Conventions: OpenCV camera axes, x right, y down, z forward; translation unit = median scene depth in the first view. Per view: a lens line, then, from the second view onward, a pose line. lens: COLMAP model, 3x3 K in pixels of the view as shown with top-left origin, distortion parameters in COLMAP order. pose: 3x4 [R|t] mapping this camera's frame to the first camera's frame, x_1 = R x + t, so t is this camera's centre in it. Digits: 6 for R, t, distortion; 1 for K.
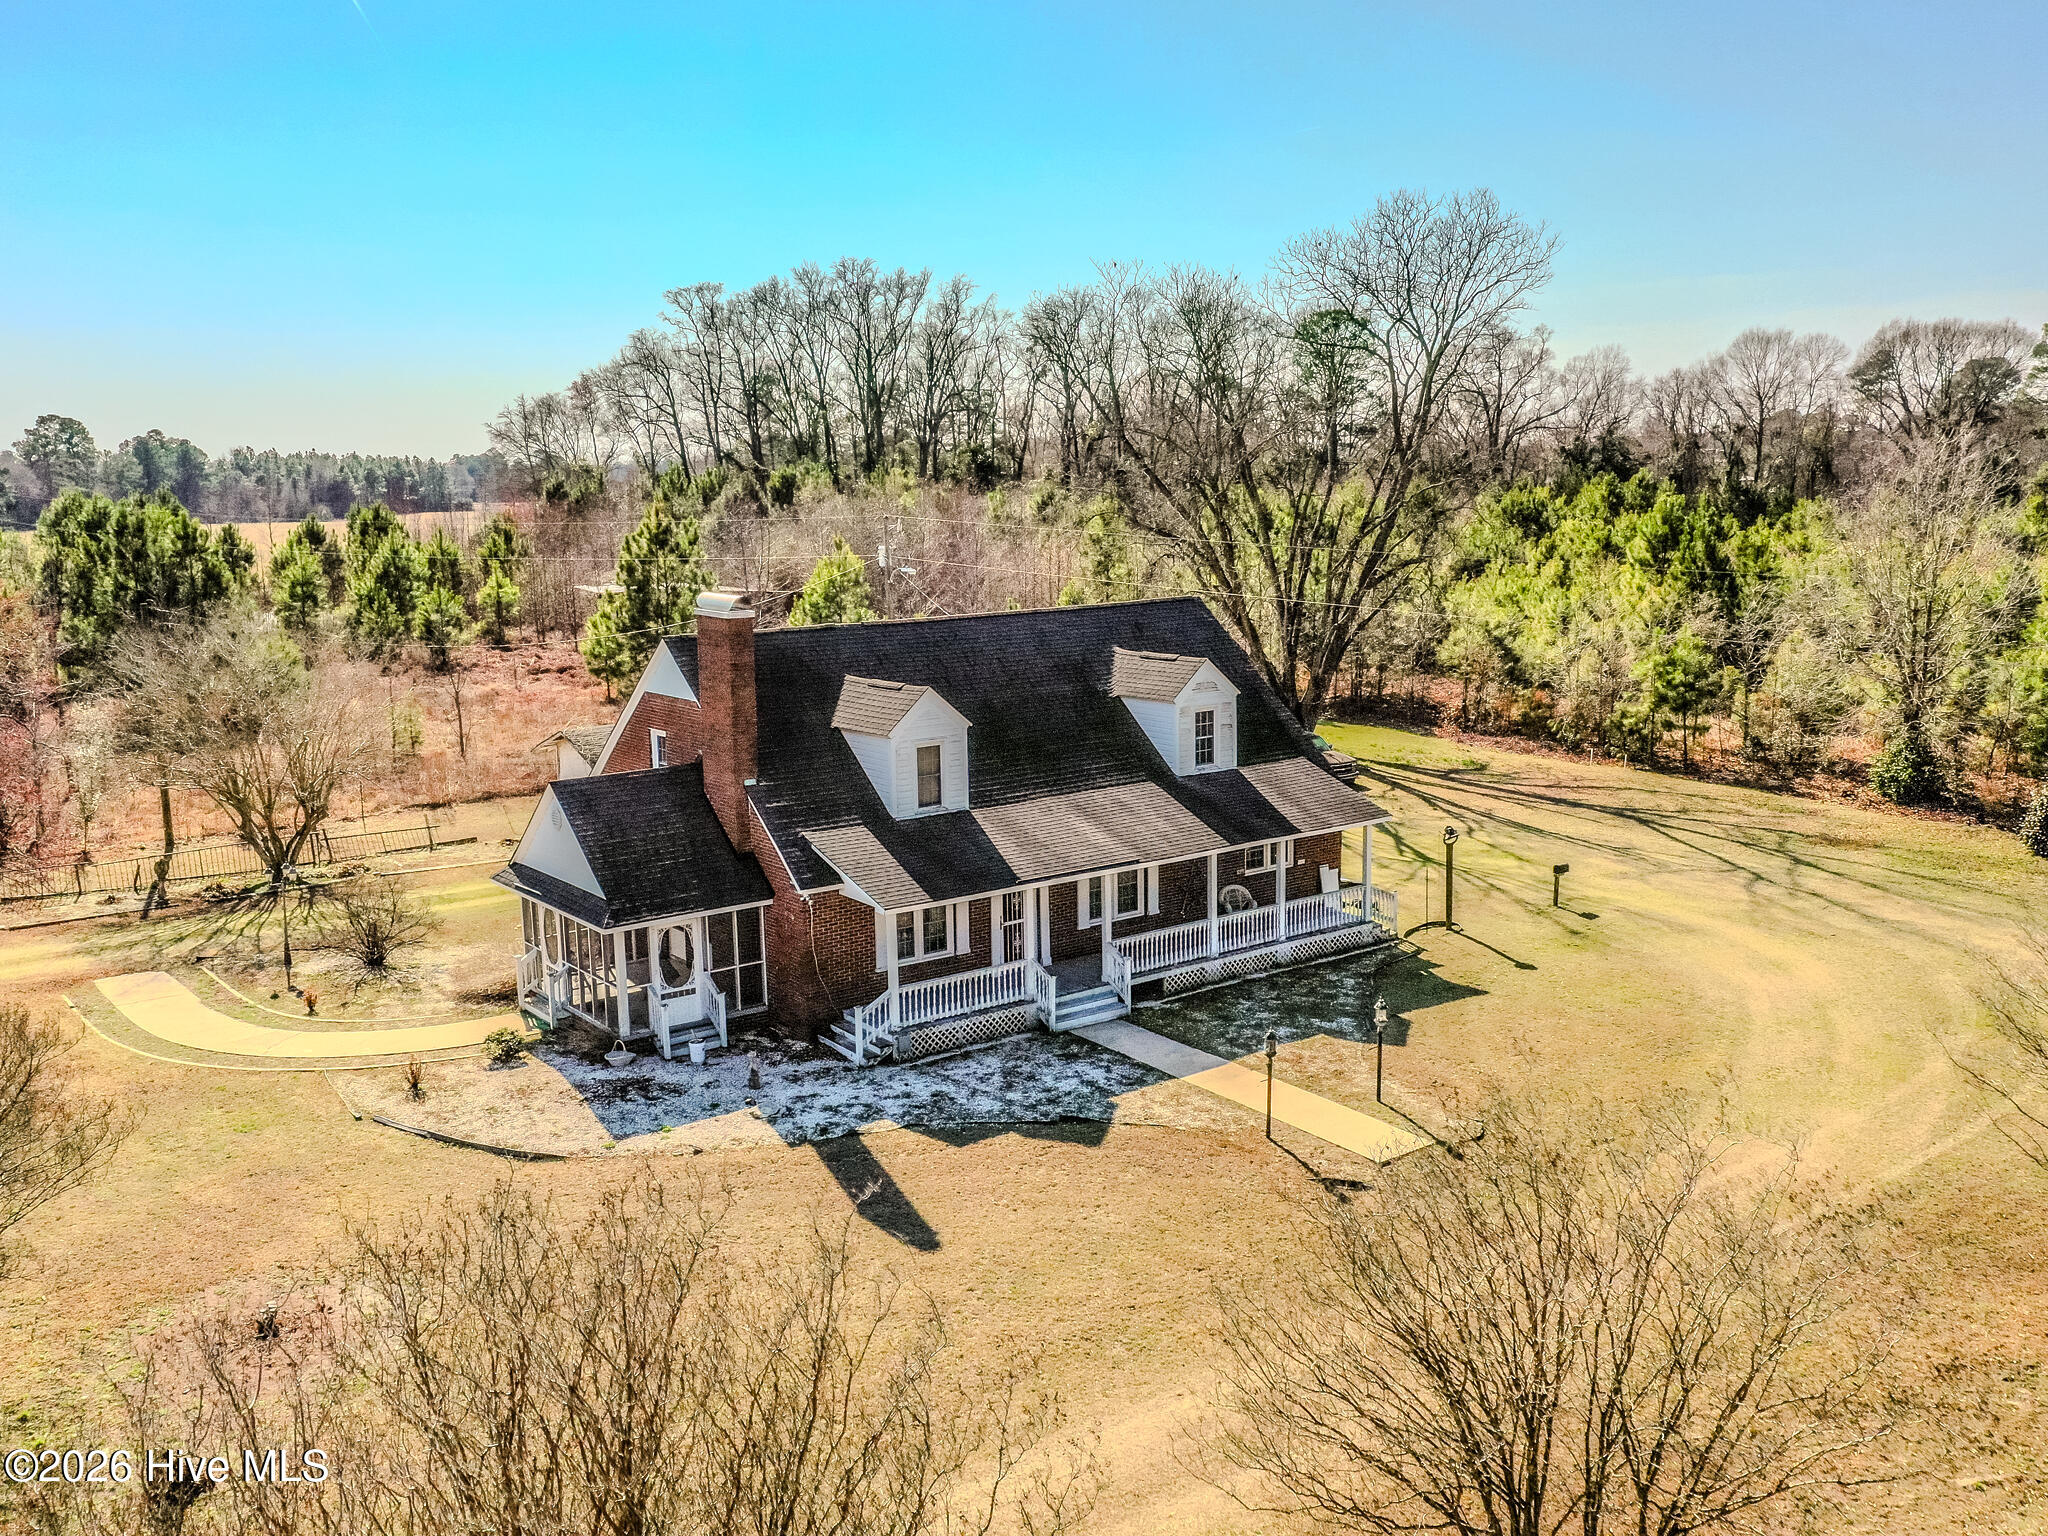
lens RADIAL K [[1751.8, 0, 983.8], [0, 1751.8, 772.2], [0, 0, 1]] dist [0.007332, 0.000902]
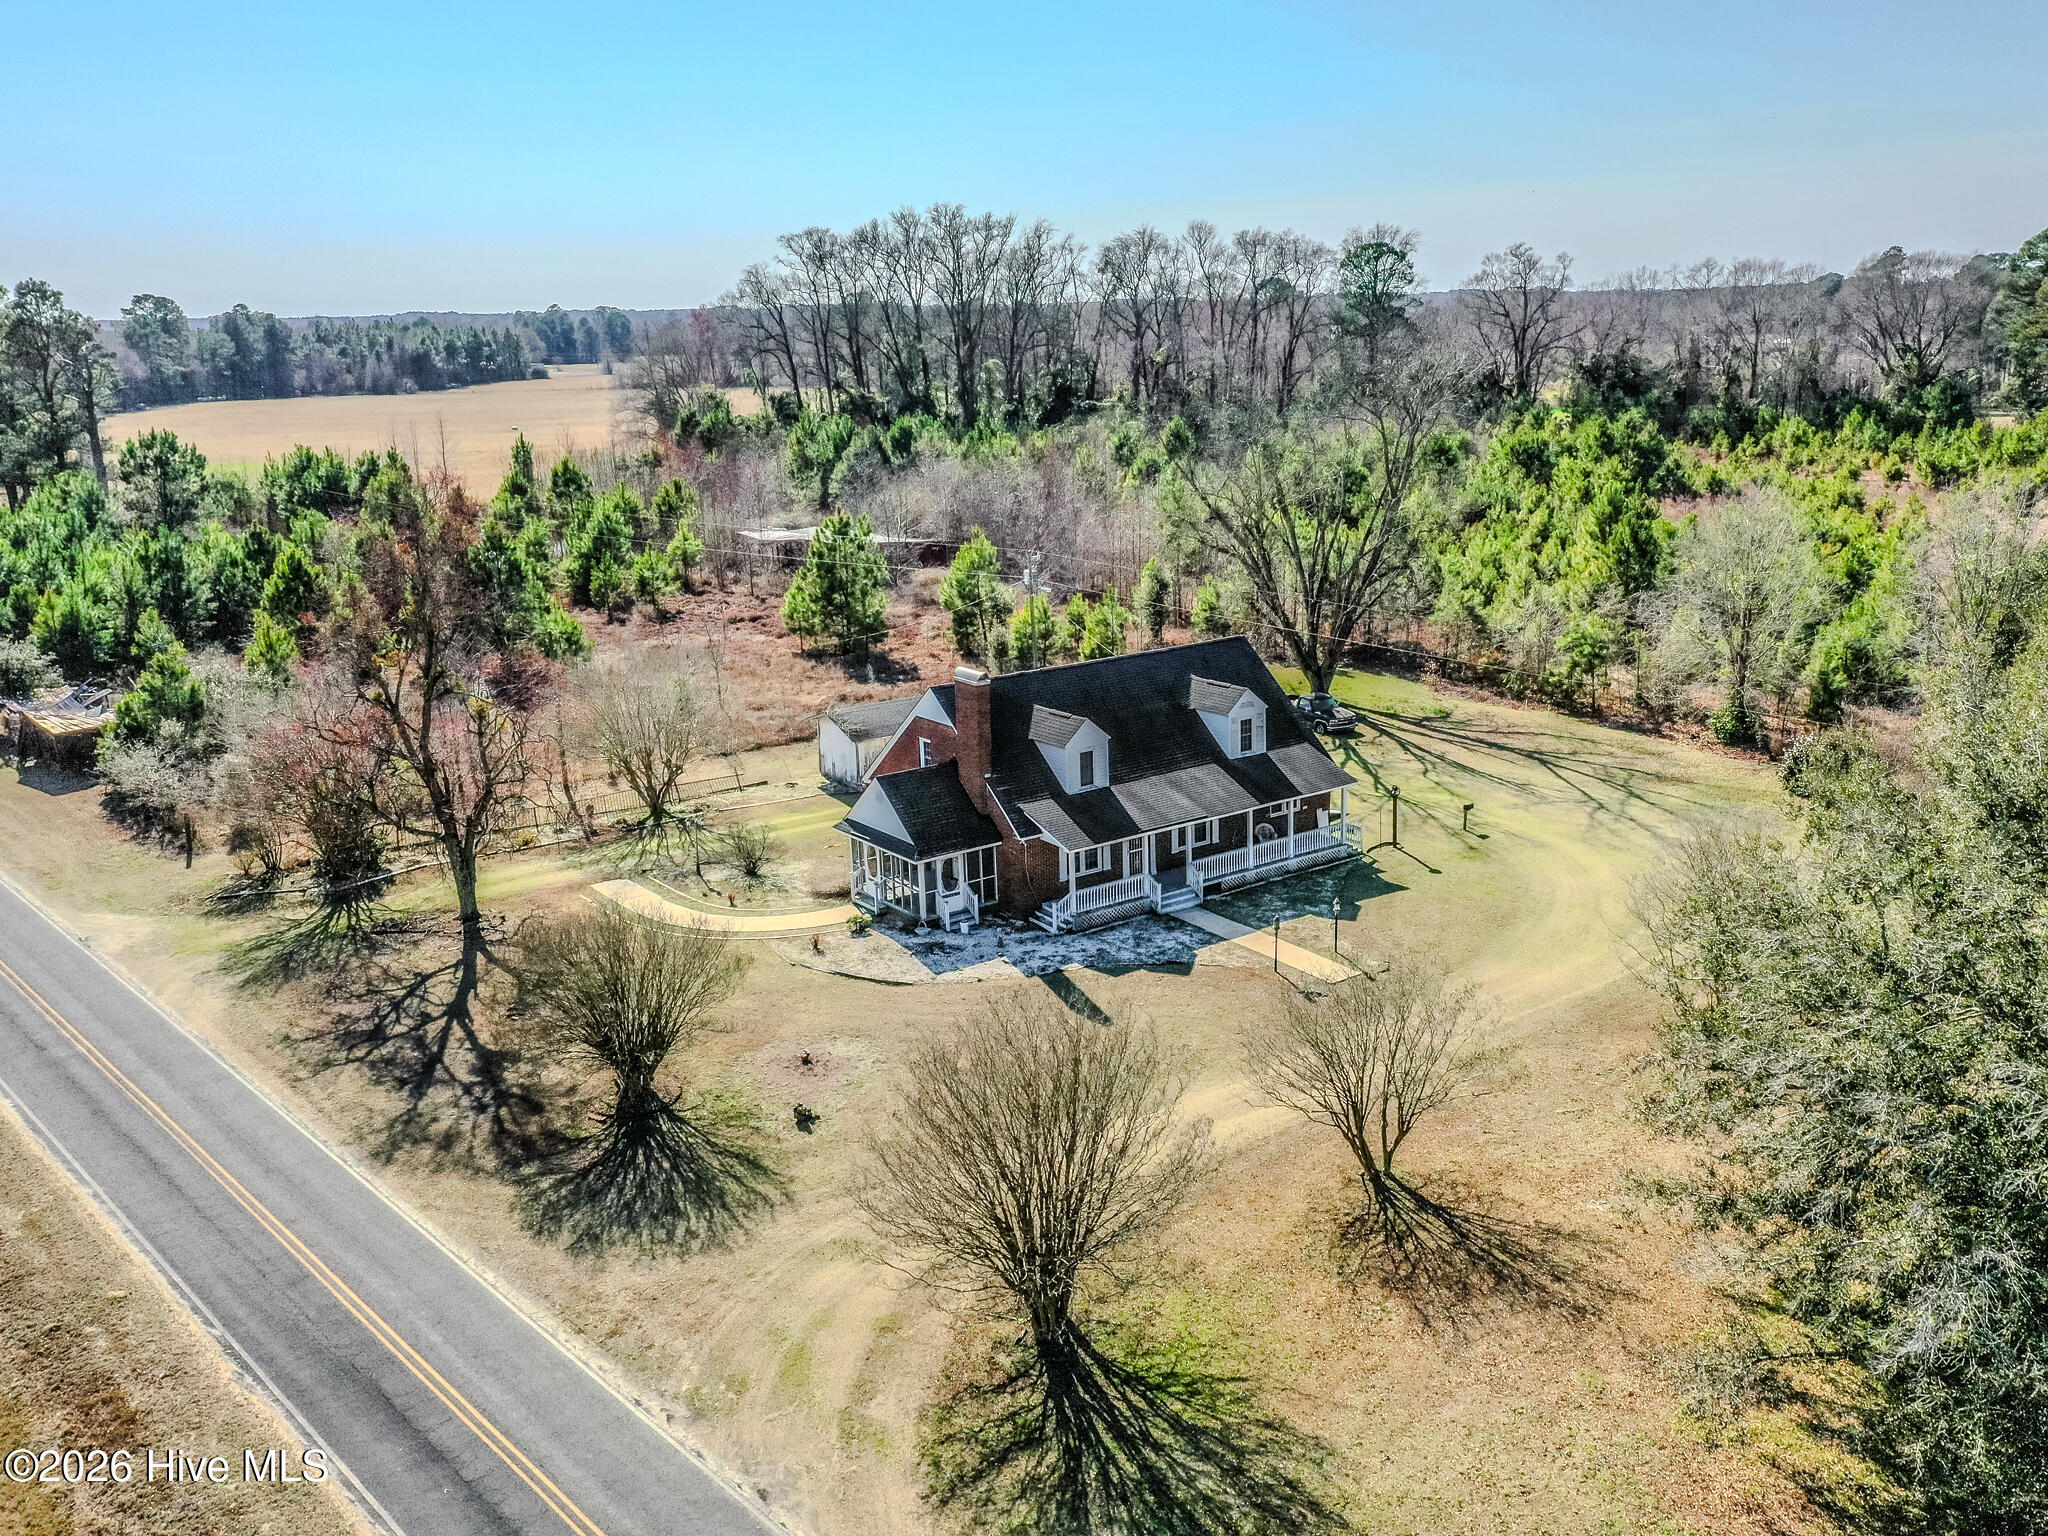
lens RADIAL K [[1699.0, 0, 1024.0], [0, 1699.0, 768.0], [0, 0, 1]] dist [0.001493, 0.000419]
pose [[0.999850, -0.008554, -0.015032, -0.064697], [0.009758, 0.996586, 0.081977, -0.130408], [0.014280, -0.082111, 0.996521, -0.649941]]
